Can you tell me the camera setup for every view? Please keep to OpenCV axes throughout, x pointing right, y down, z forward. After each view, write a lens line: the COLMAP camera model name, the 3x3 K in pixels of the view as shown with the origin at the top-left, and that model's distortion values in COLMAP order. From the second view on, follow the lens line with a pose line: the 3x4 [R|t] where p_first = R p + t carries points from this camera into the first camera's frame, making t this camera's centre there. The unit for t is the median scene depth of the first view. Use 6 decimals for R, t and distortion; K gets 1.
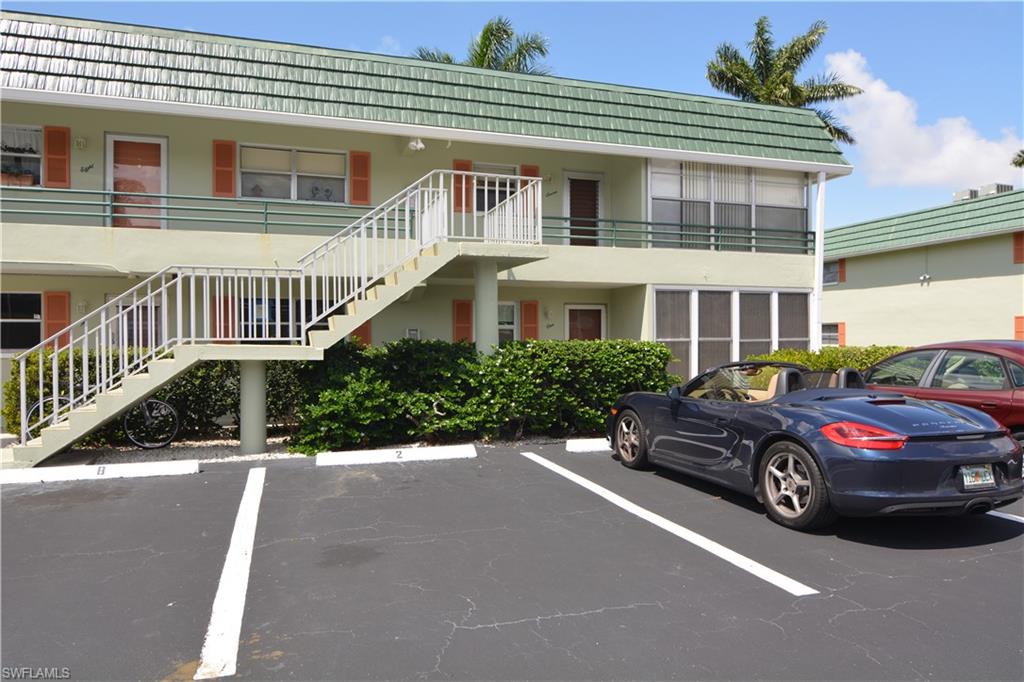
lens RADIAL K [[690.7, 0, 512.0], [0, 690.7, 341.0], [0, 0, 1]] dist [-0.001331, -0.003352]
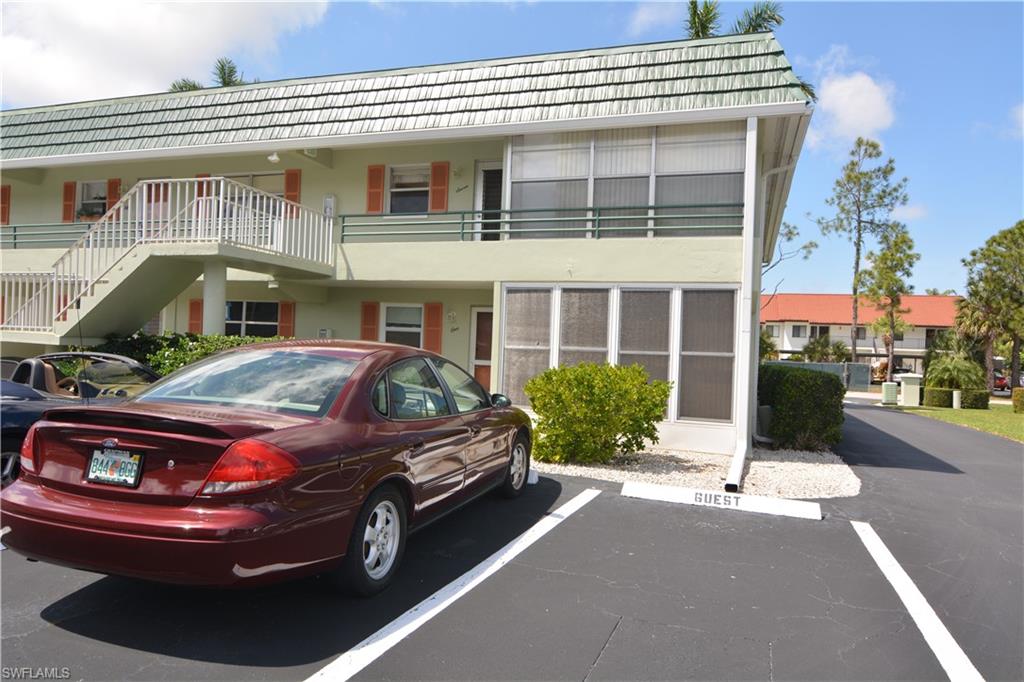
lens RADIAL K [[776.8, 0, 512.0], [0, 776.8, 341.0], [0, 0, 1]] dist [-0.030735, -0.001985]
pose [[0.786229, 0.024425, -0.617452, 0.746784], [-0.040079, 0.999130, -0.011511, 0.002079], [0.616634, 0.033798, 0.786524, 0.230254]]
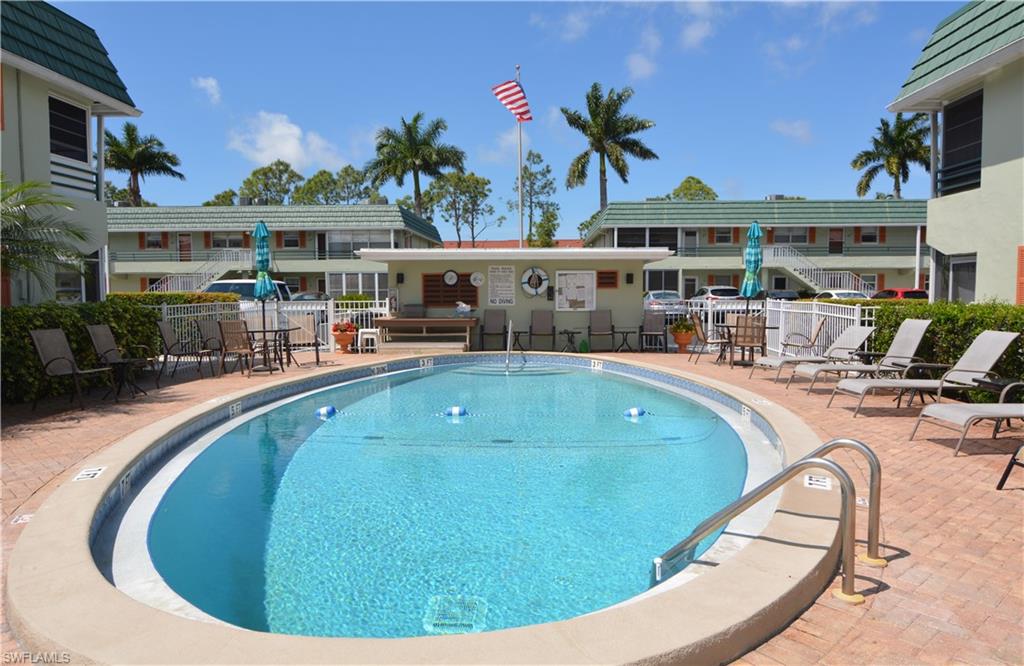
lens RADIAL K [[694.2, 0, 512.0], [0, 694.2, 333.0], [0, 0, 1]] dist [0.002601, -0.002826]
pose [[0.927585, 0.019922, -0.373080, 1.907151], [0.005102, 0.997809, 0.065966, -0.010459], [0.373576, -0.063093, 0.925451, -1.381358]]
